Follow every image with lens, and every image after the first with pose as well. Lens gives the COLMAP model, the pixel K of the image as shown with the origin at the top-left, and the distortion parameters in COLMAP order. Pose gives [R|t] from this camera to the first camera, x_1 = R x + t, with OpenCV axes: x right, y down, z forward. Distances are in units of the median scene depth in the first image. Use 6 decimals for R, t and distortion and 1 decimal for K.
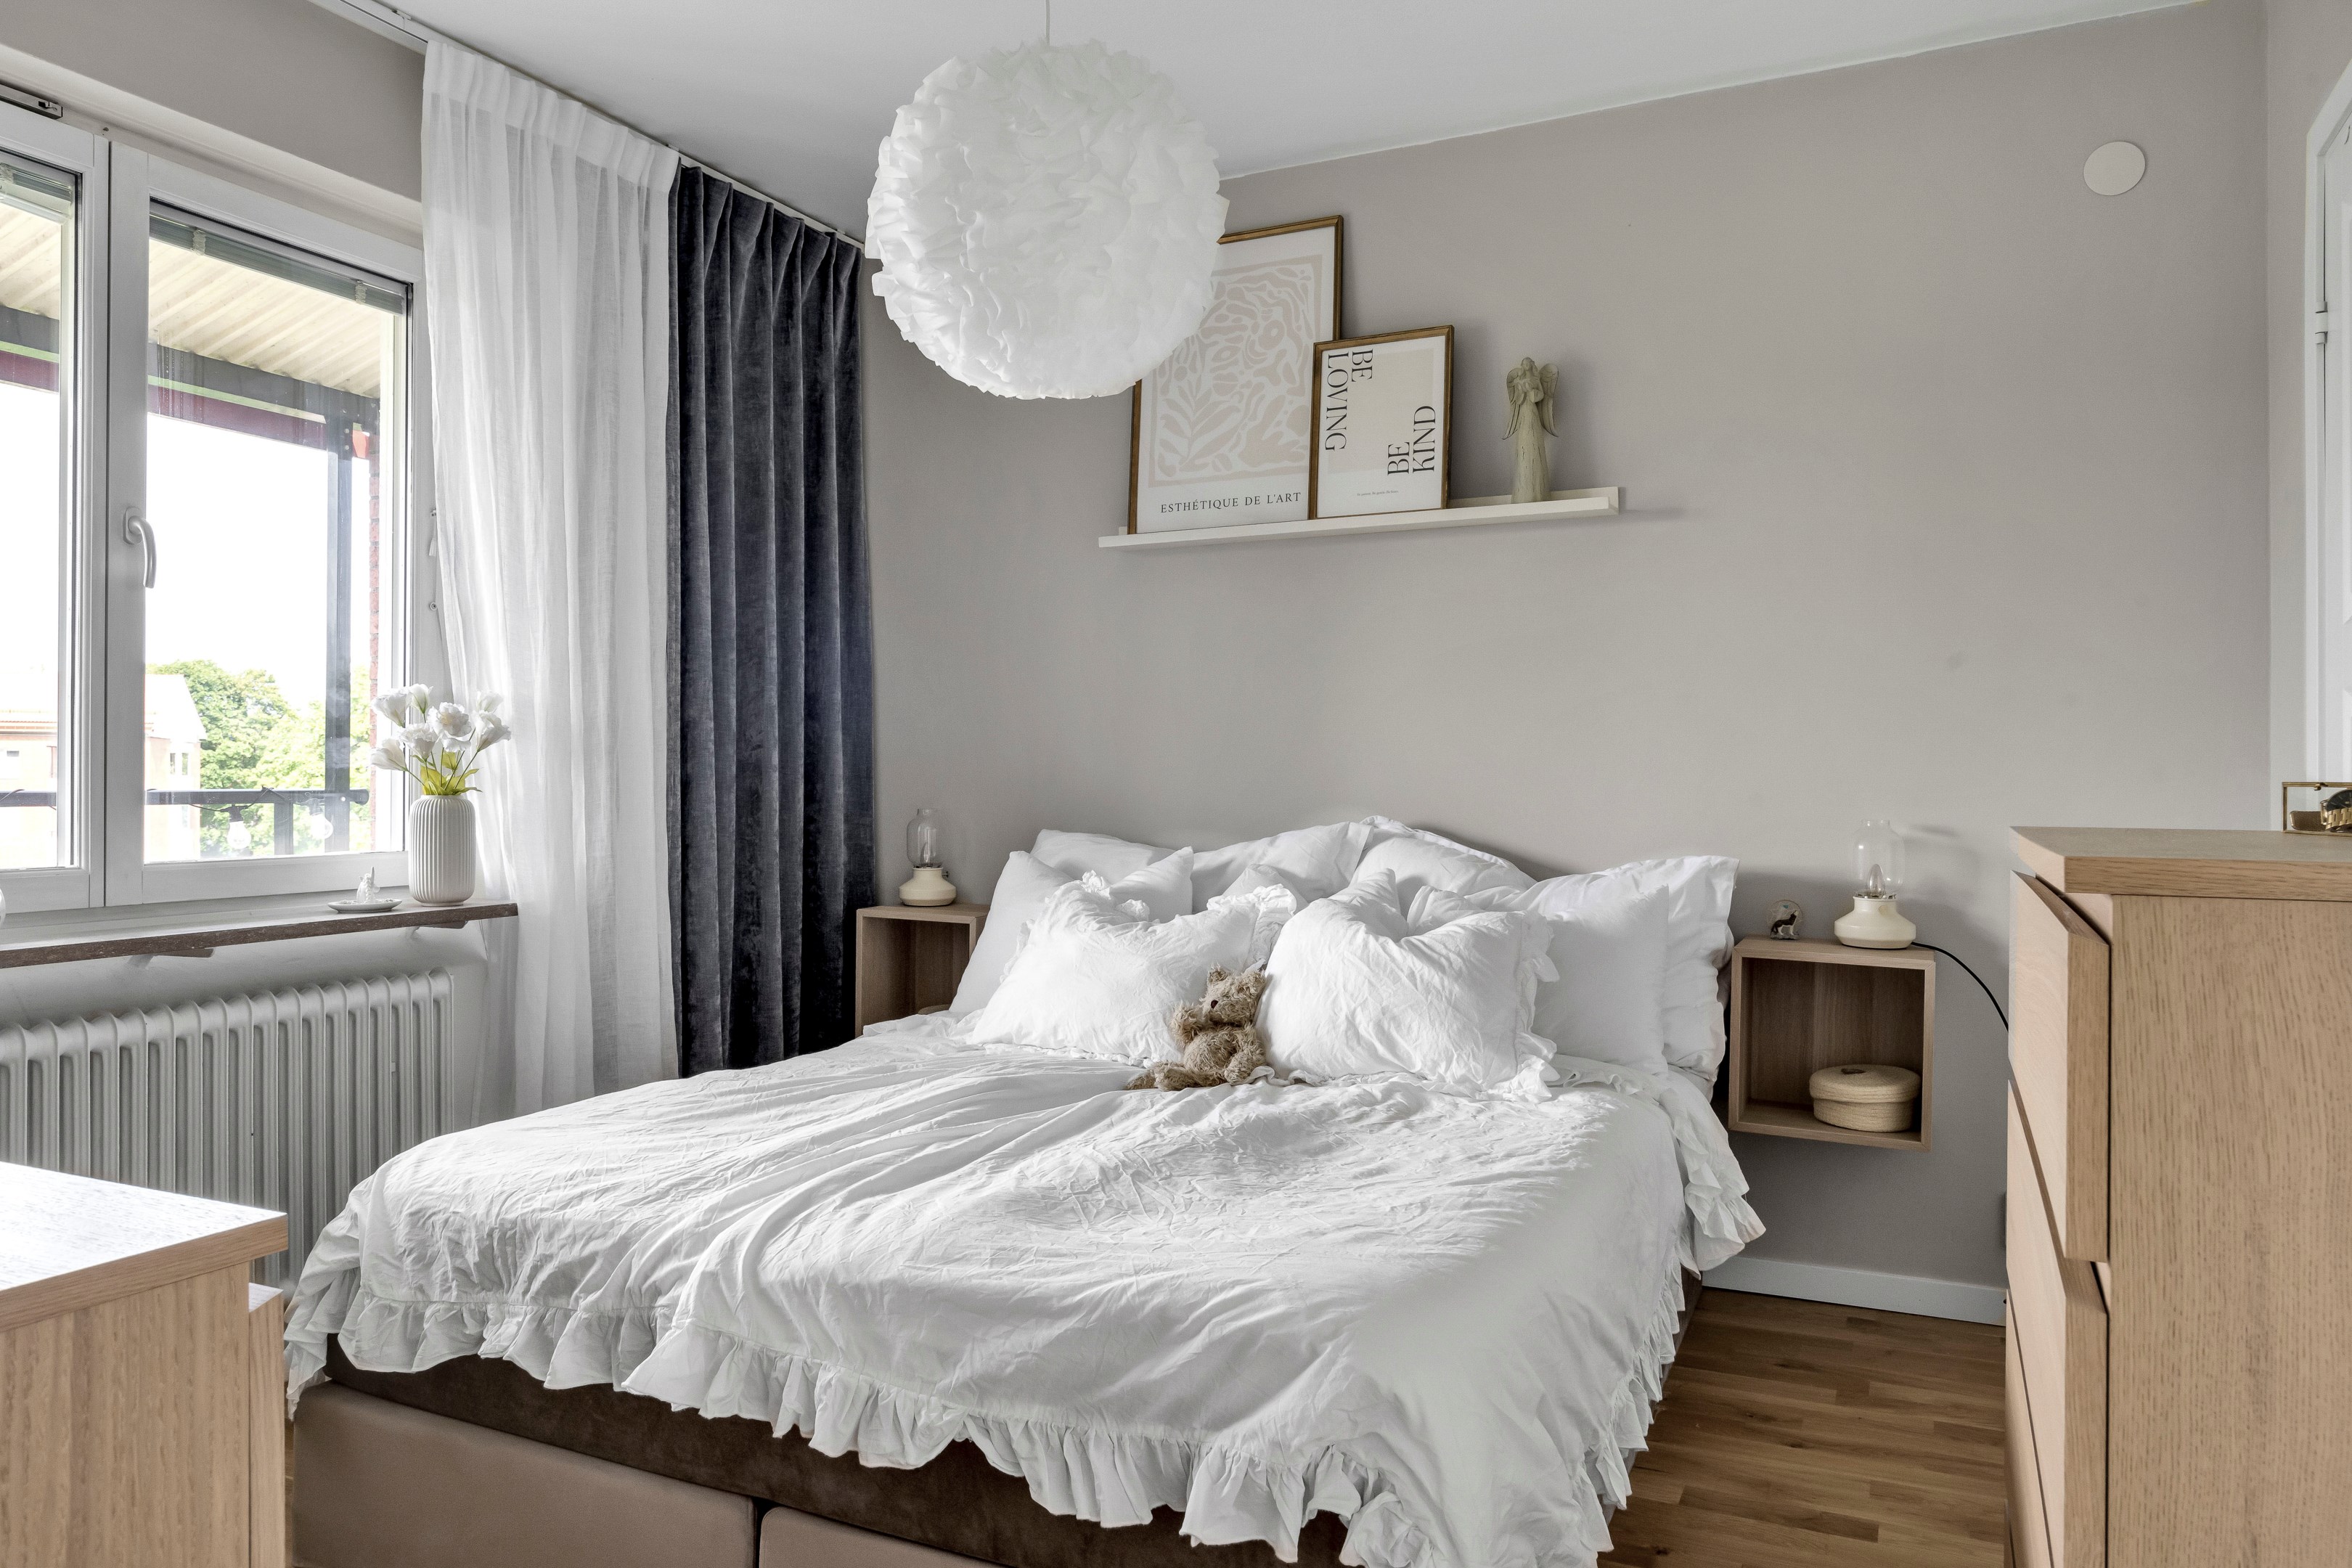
lens RADIAL K [[1538.2, 0, 1179.9], [0, 1538.2, 774.1], [0, 0, 1]] dist [-0.010199, 0.000013]
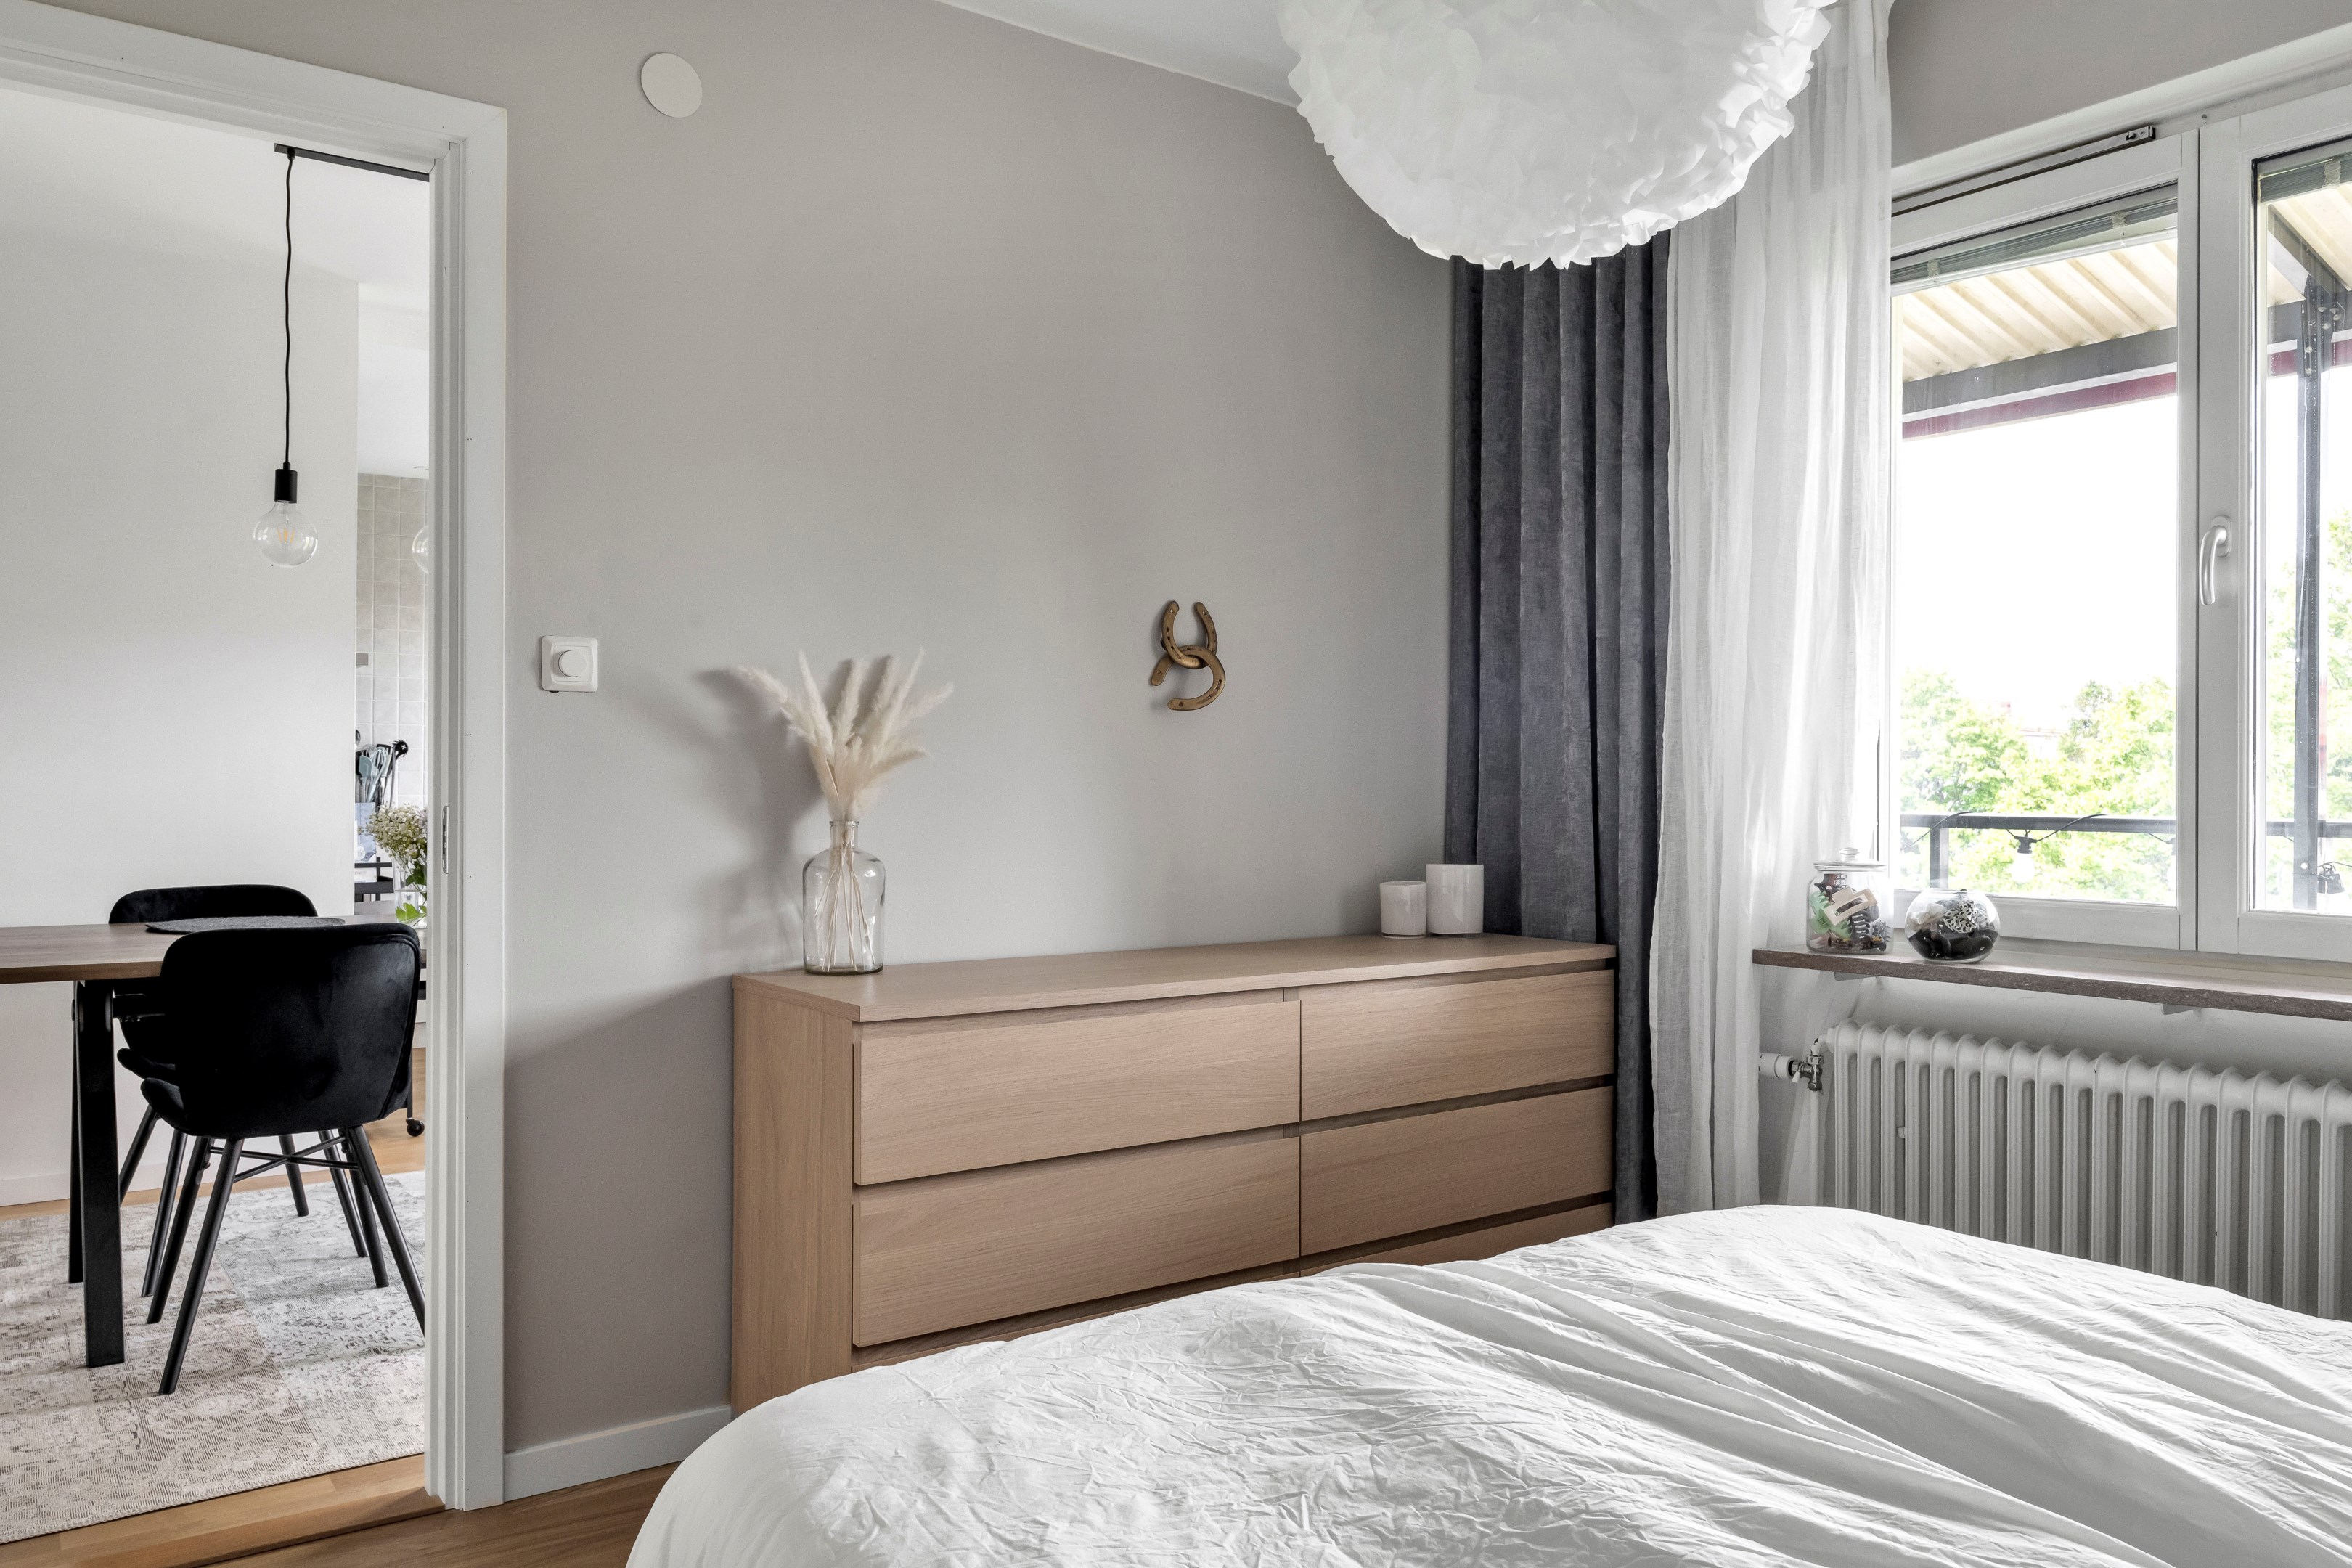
lens RADIAL K [[1675.4, 0, 1170.5], [0, 1675.4, 796.3], [0, 0, 1]] dist [-0.045474, 0.000326]
pose [[-0.482142, -0.000329, -0.876093, 0.486848], [-0.001584, 0.999999, 0.000496, -0.007068], [0.876092, 0.001626, -0.482141, 0.952453]]
